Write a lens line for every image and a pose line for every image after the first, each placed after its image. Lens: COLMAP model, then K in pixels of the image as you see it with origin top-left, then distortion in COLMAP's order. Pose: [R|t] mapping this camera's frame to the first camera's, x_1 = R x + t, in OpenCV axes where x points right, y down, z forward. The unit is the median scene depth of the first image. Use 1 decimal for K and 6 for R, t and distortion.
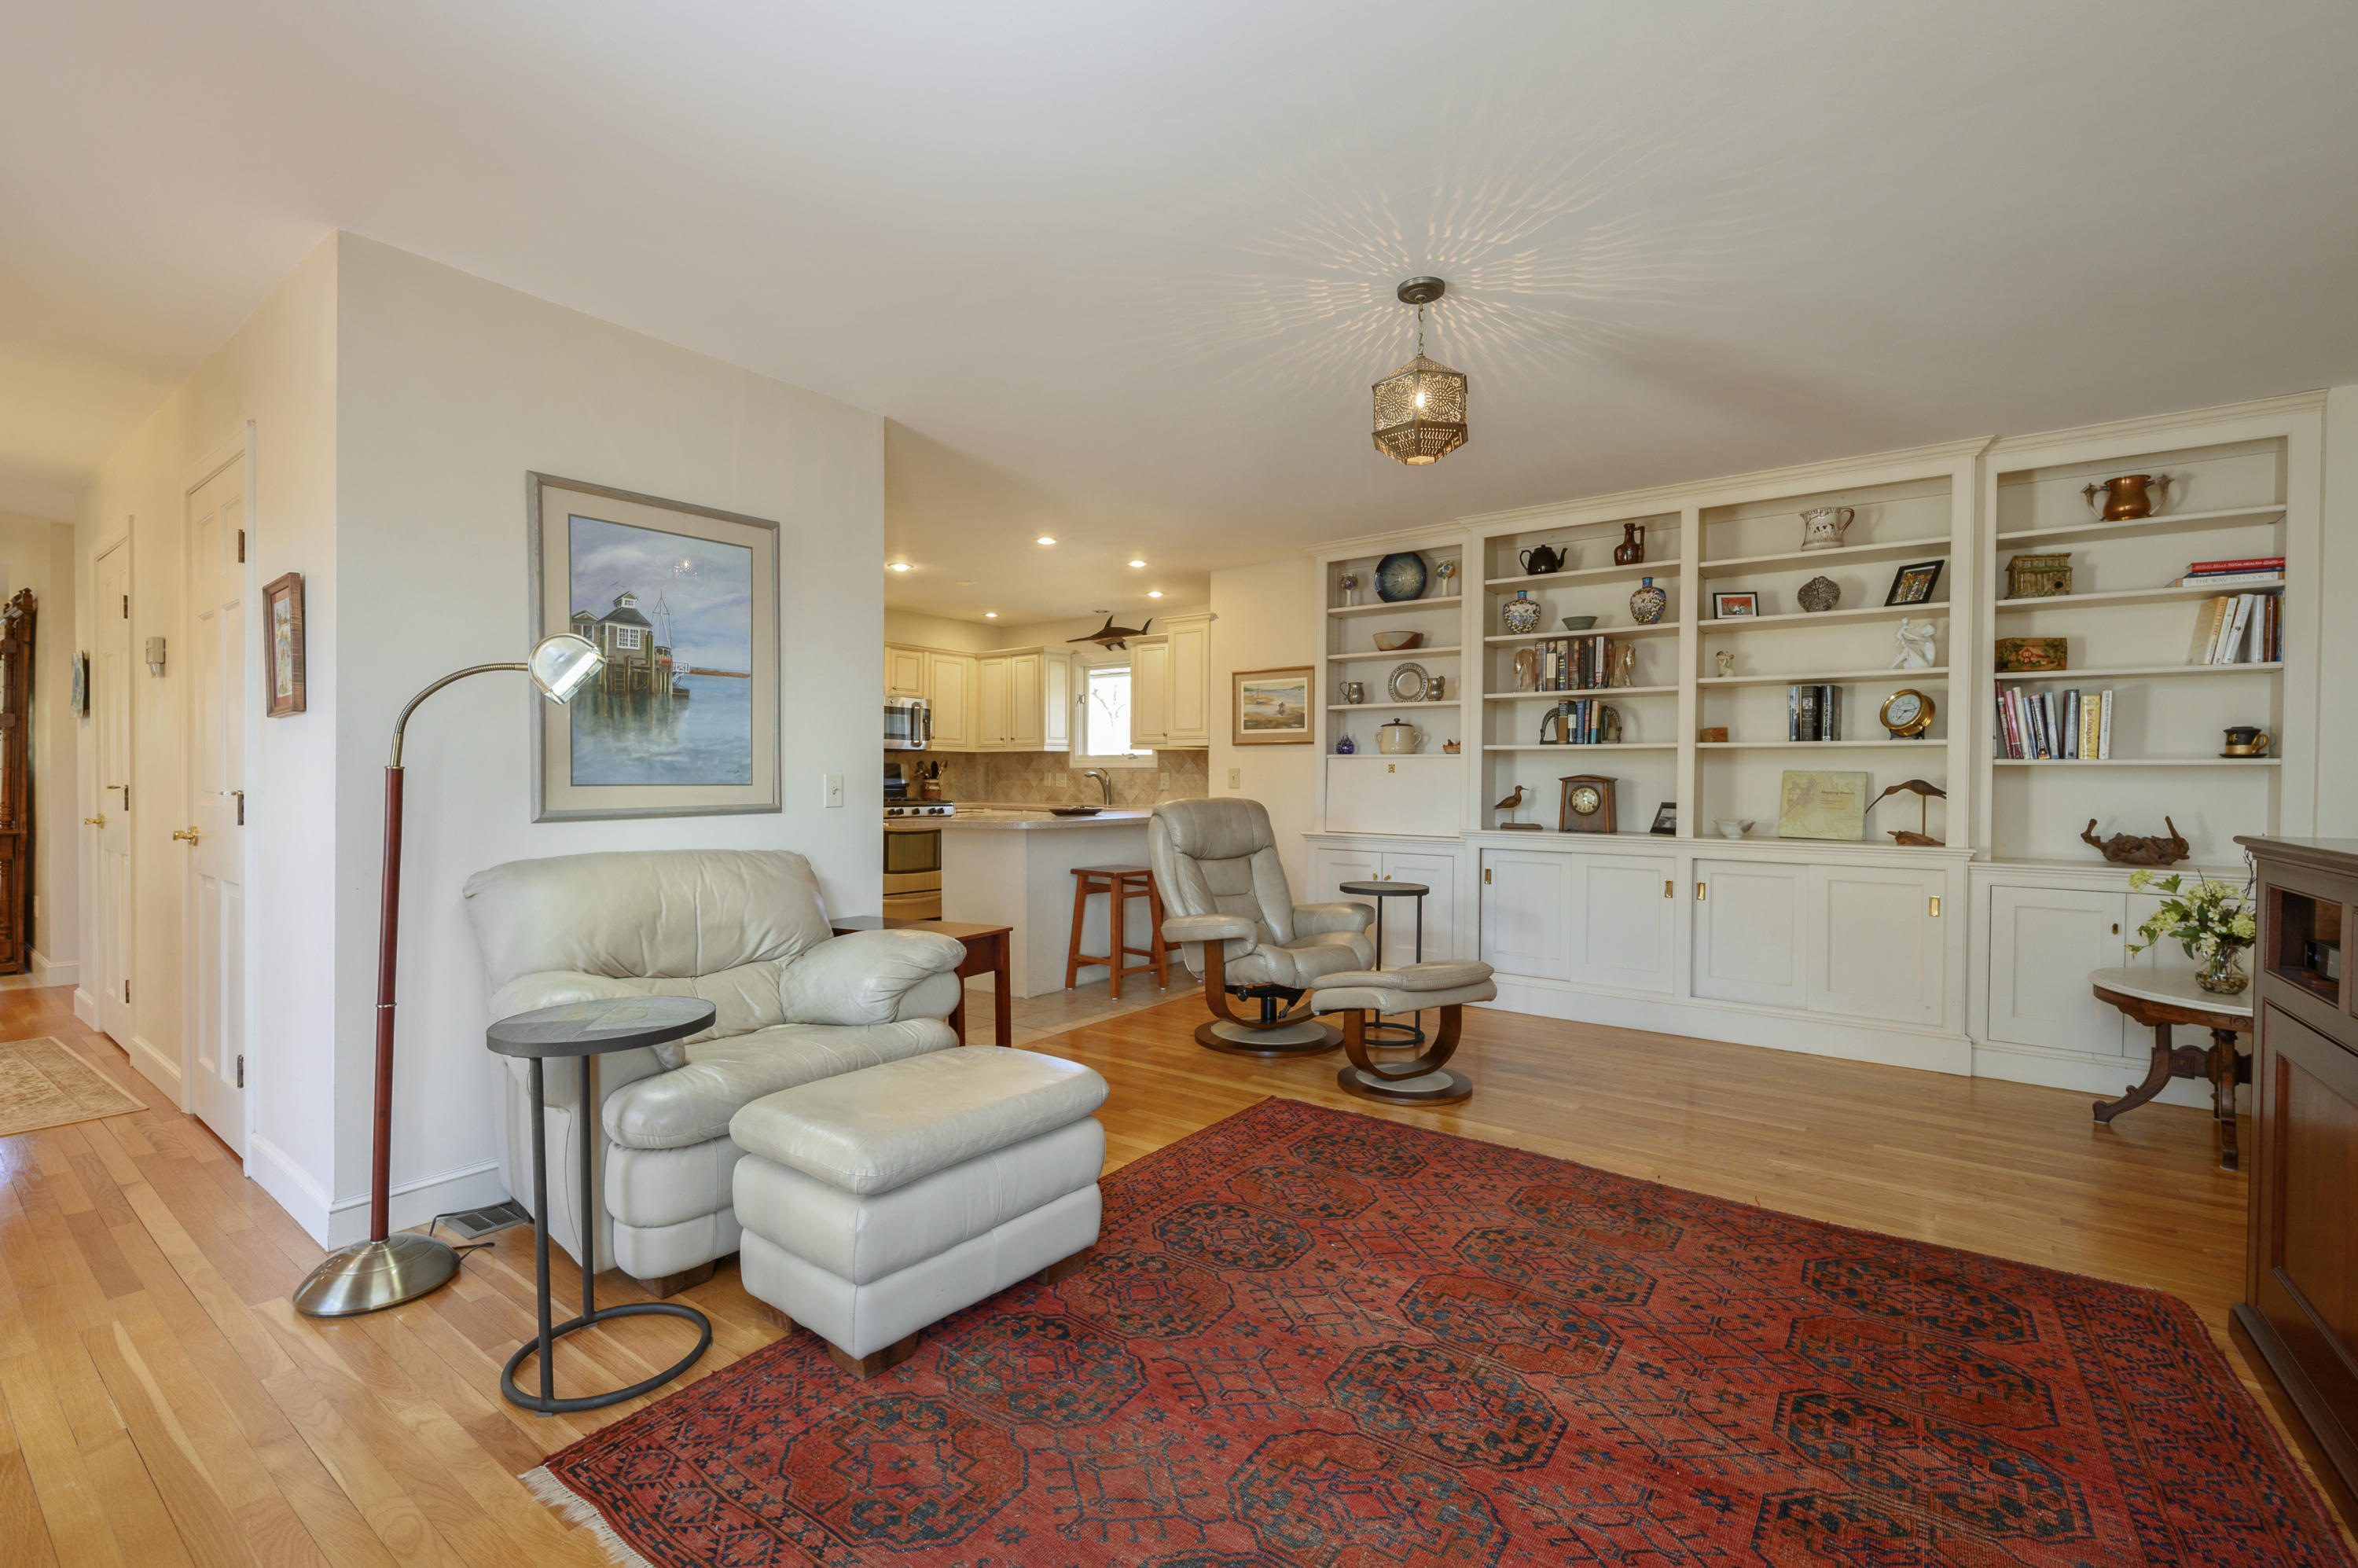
lens RADIAL K [[1026.8, 0, 1202.4], [0, 1026.8, 785.6], [0, 0, 1]] dist [-0.003058, 0.000654]
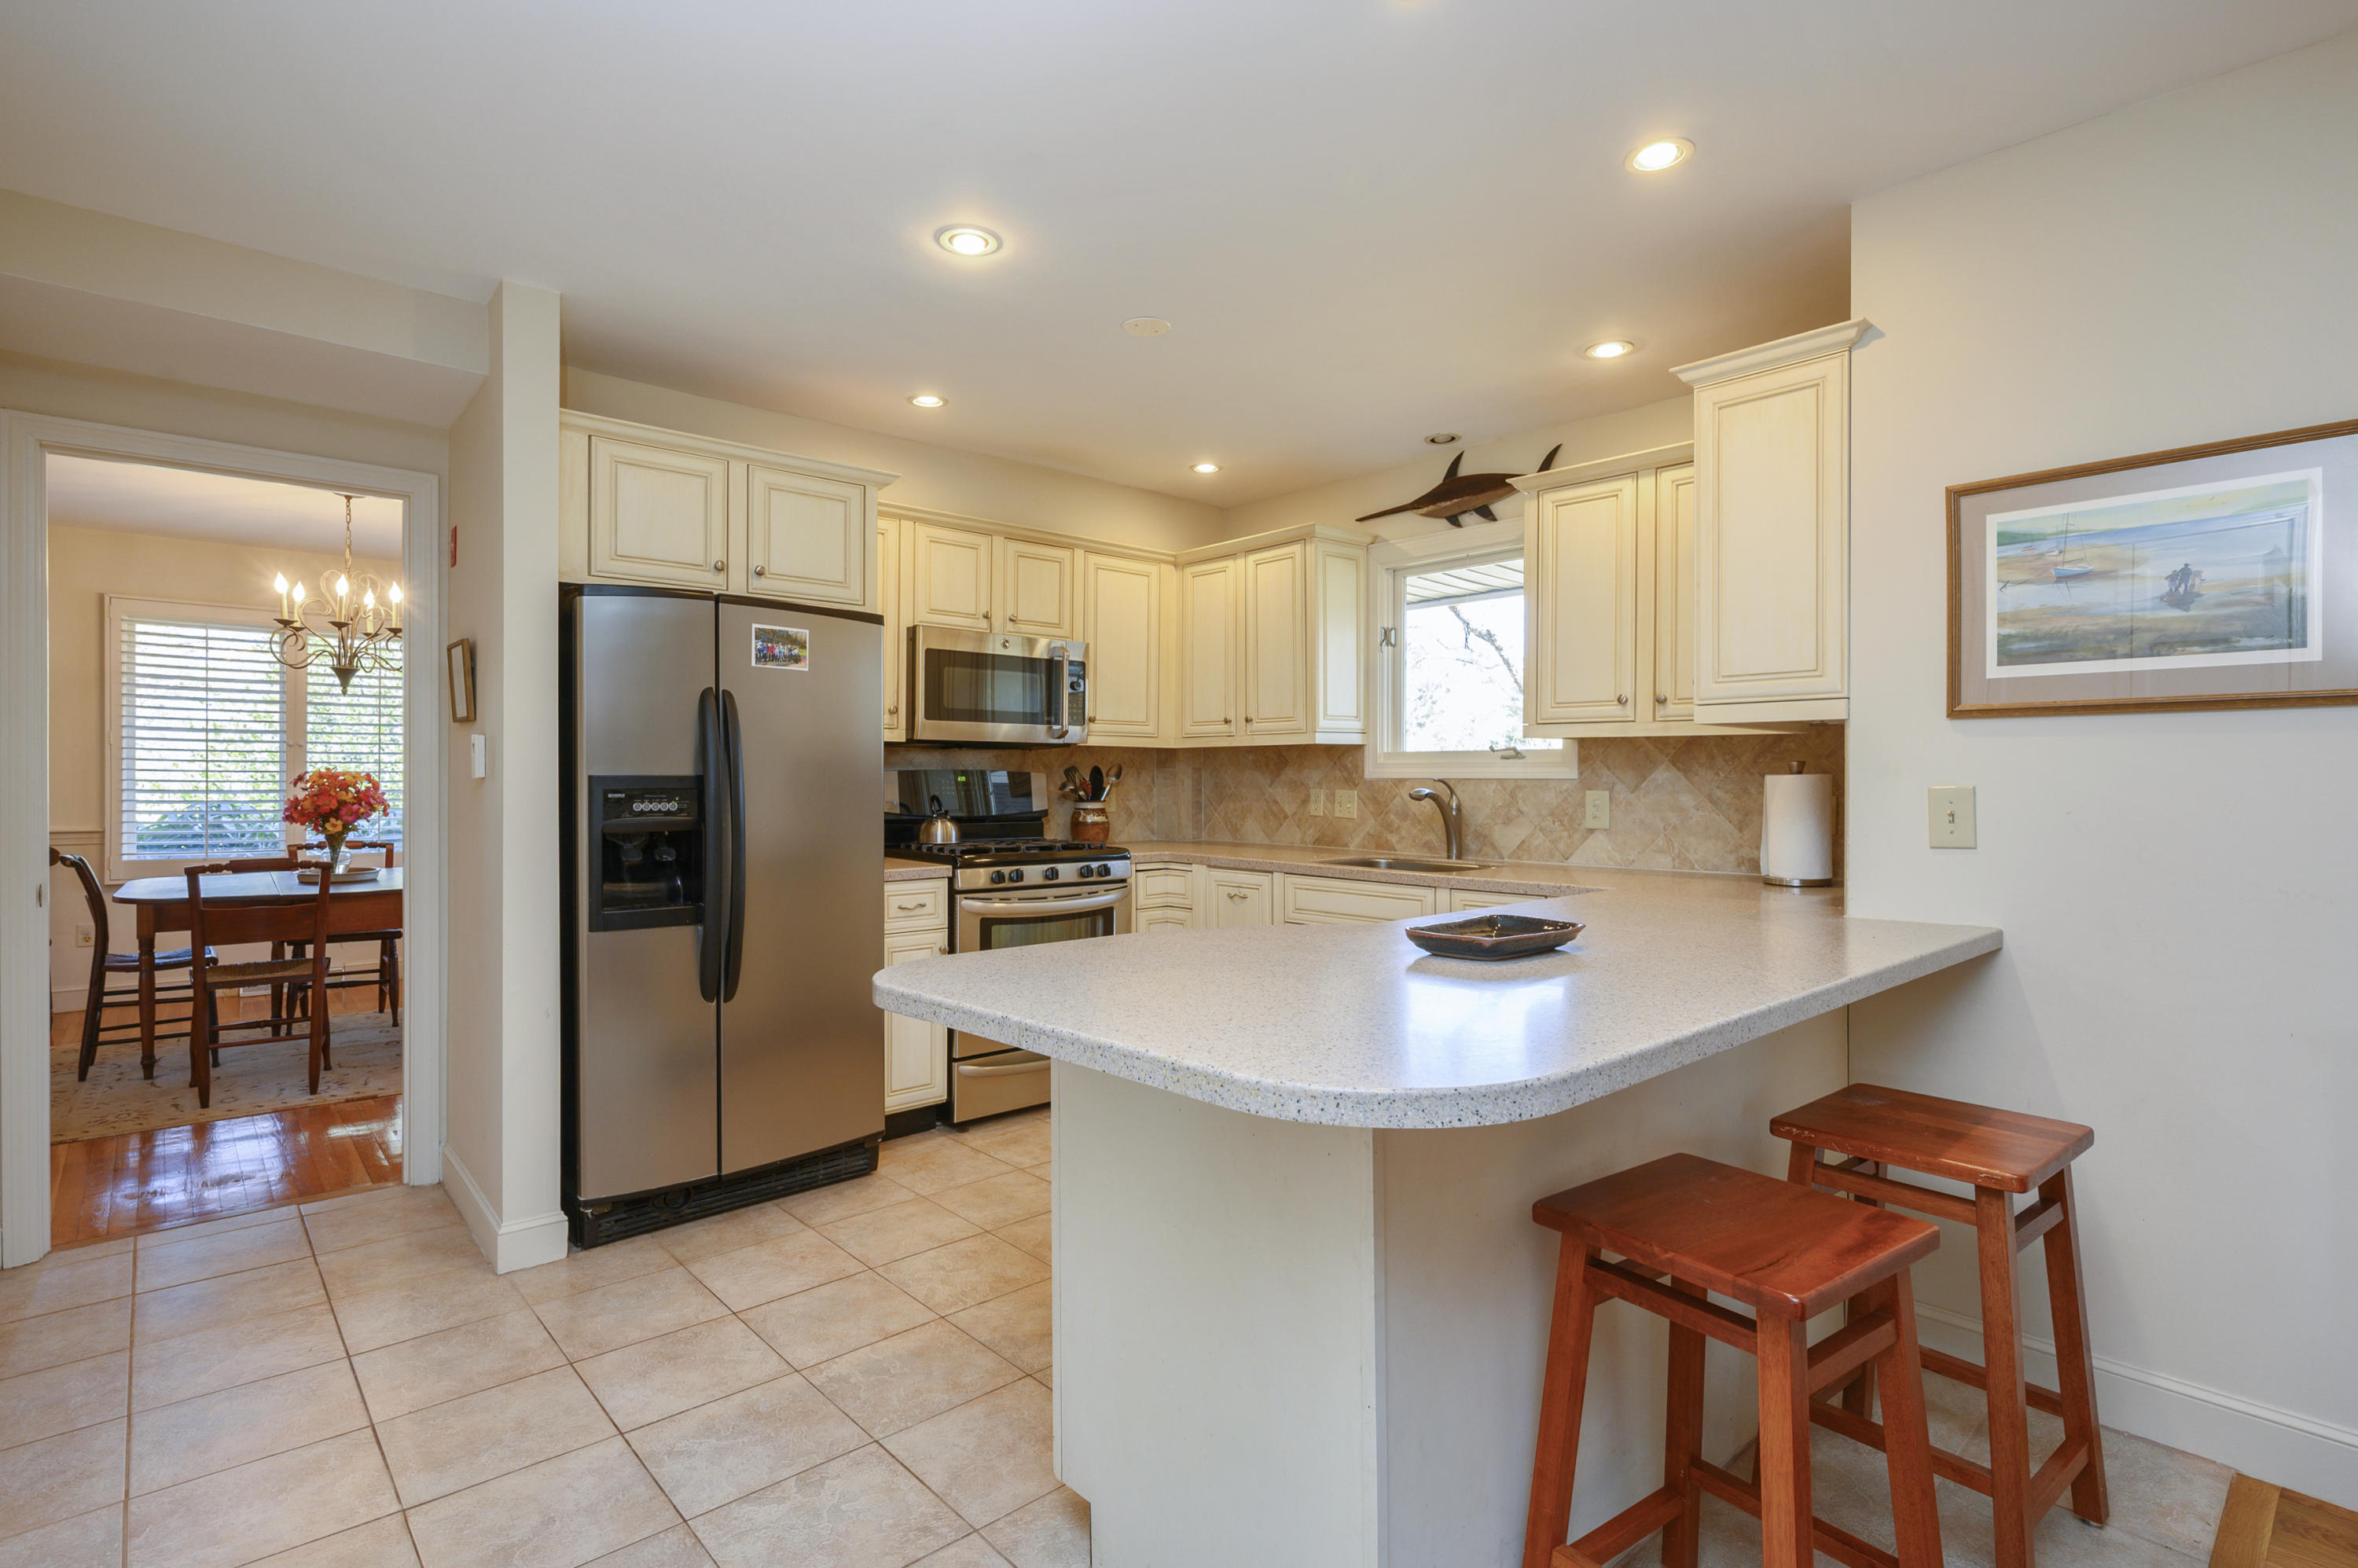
lens RADIAL K [[1144.4, 0, 1176.5], [0, 1144.4, 778.5], [0, 0, 1]] dist [-0.001159, -0.000382]
pose [[0.976422, -0.003220, -0.215845, -0.130706], [0.001379, 0.999961, -0.008681, -0.016699], [0.215865, 0.008179, 0.976389, 0.594748]]
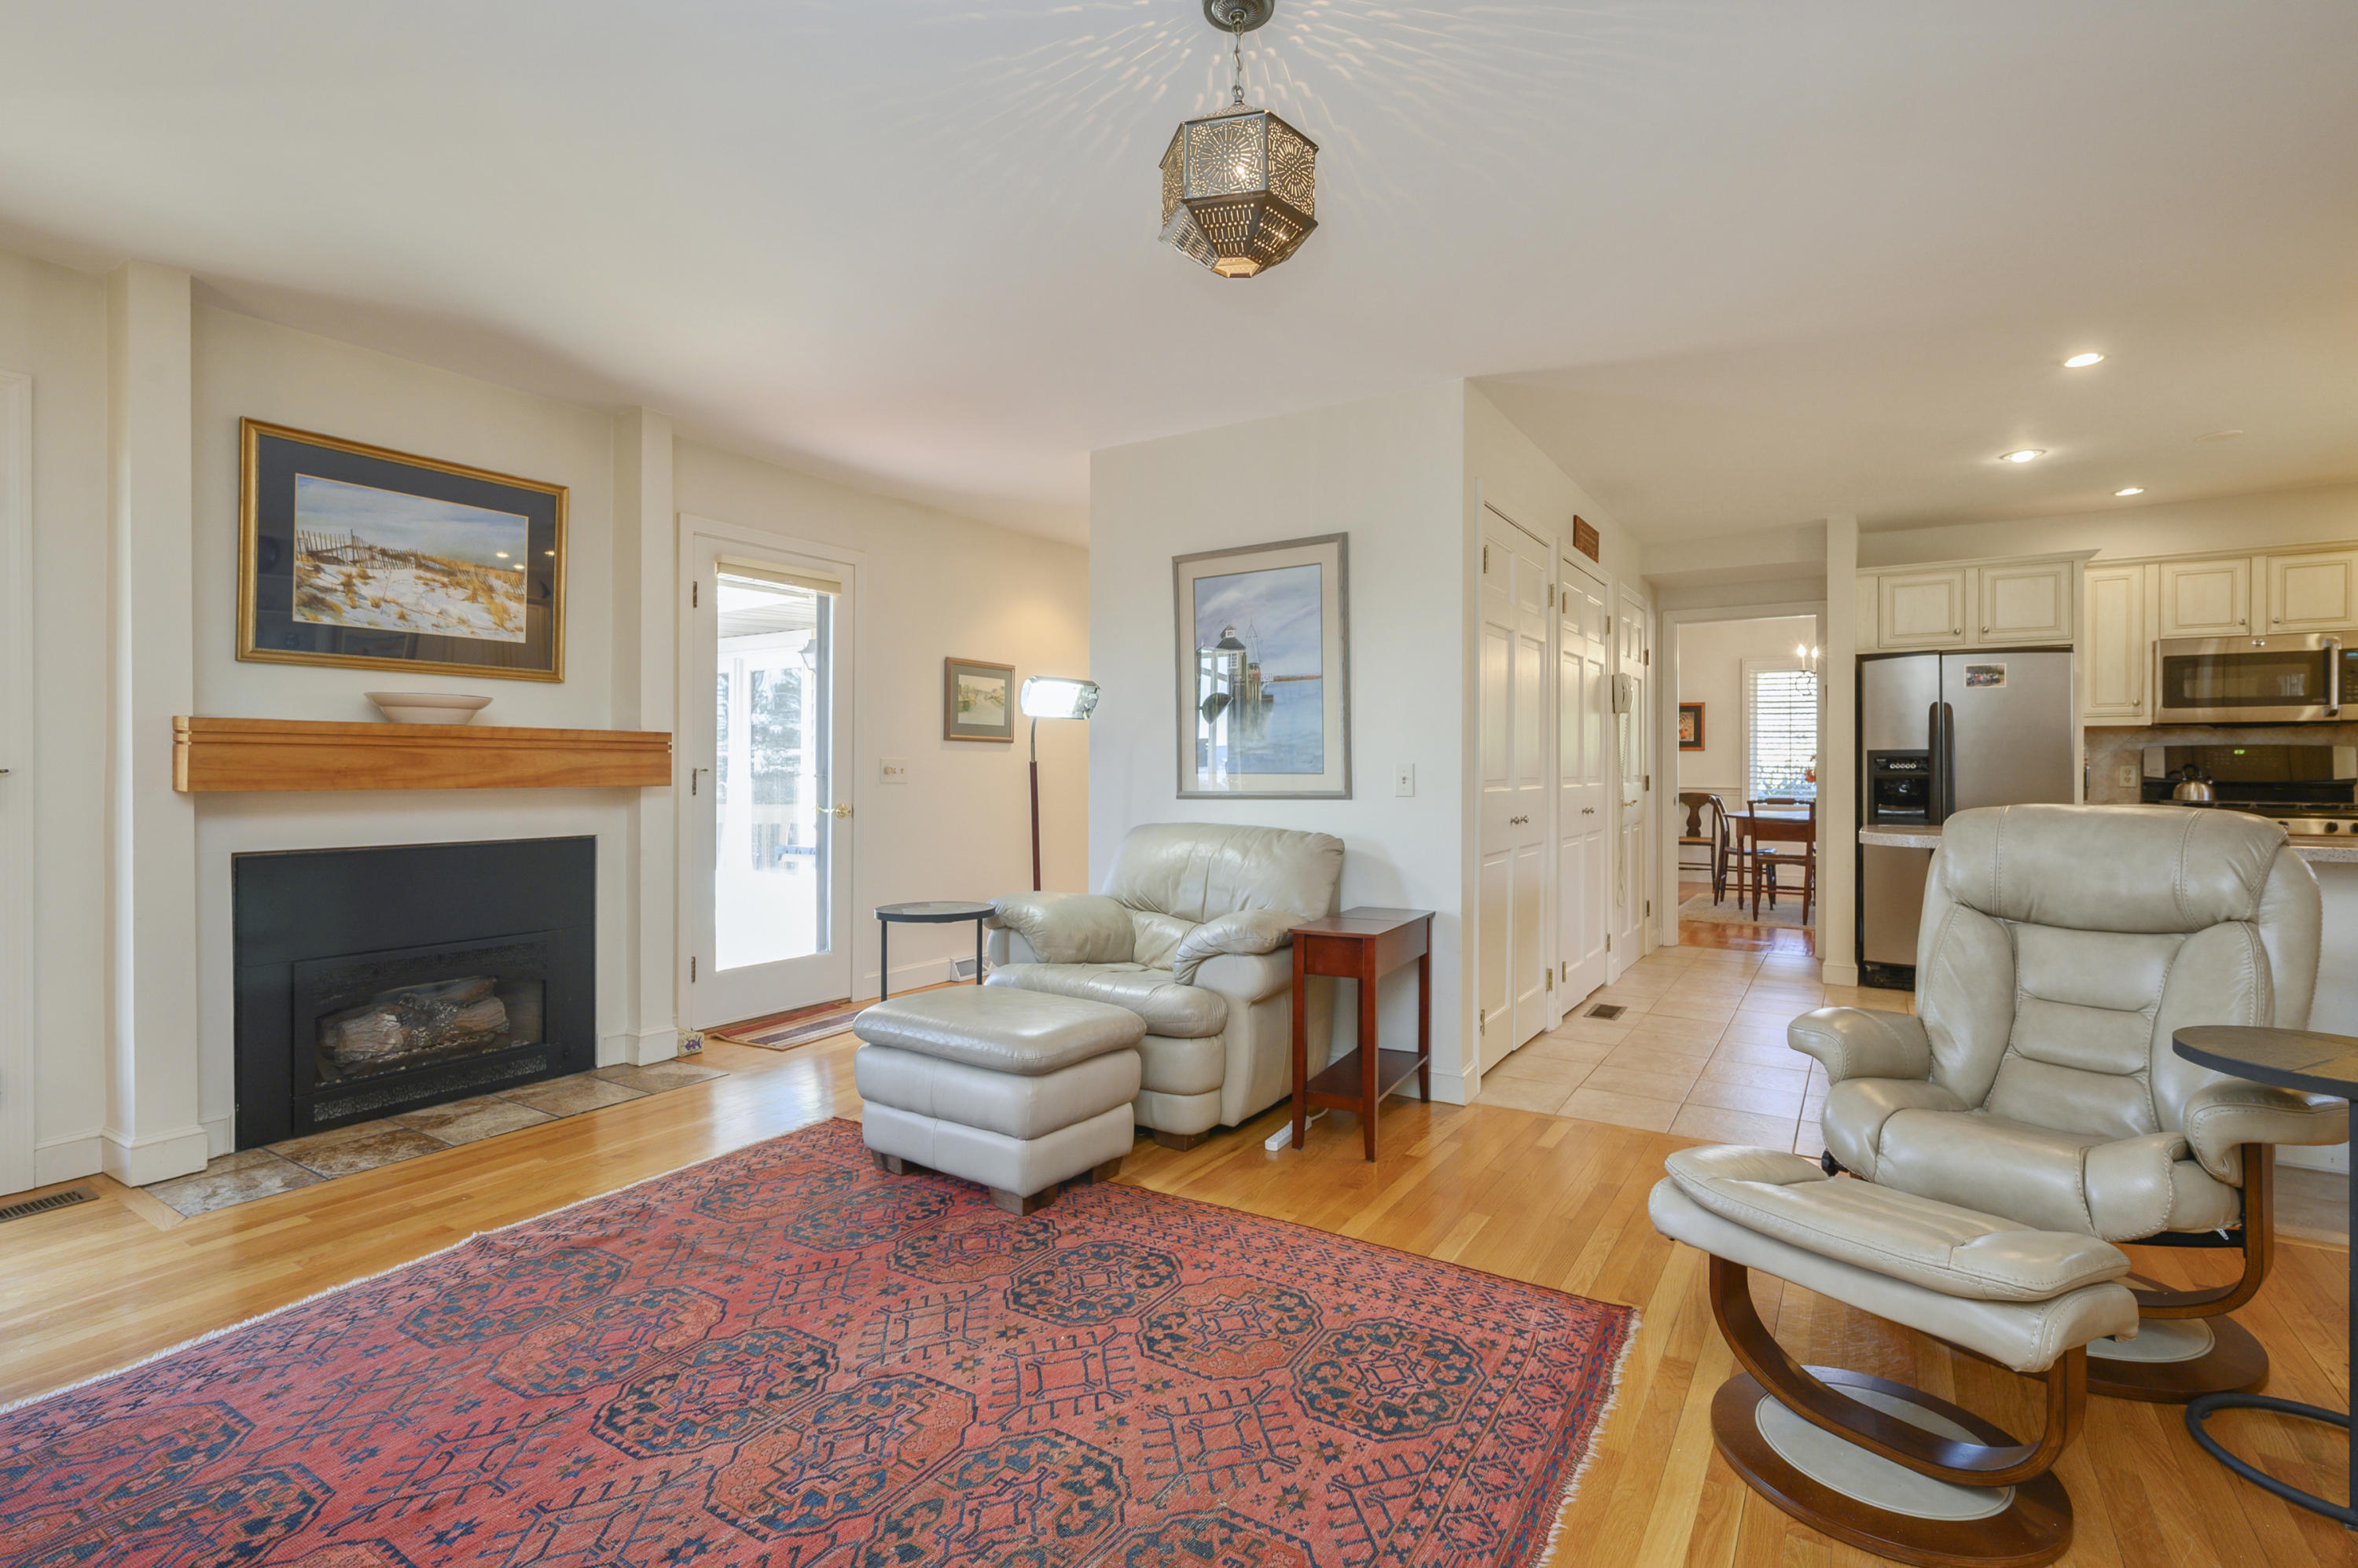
lens RADIAL K [[1093.5, 0, 1179.7], [0, 1093.5, 767.8], [0, 0, 1]] dist [0.000095, -0.000079]
pose [[0.055927, -0.004919, -0.998423, 0.377476], [-0.007982, 0.999954, -0.005374, 0.000257], [0.998403, 0.008270, 0.055886, 0.393178]]
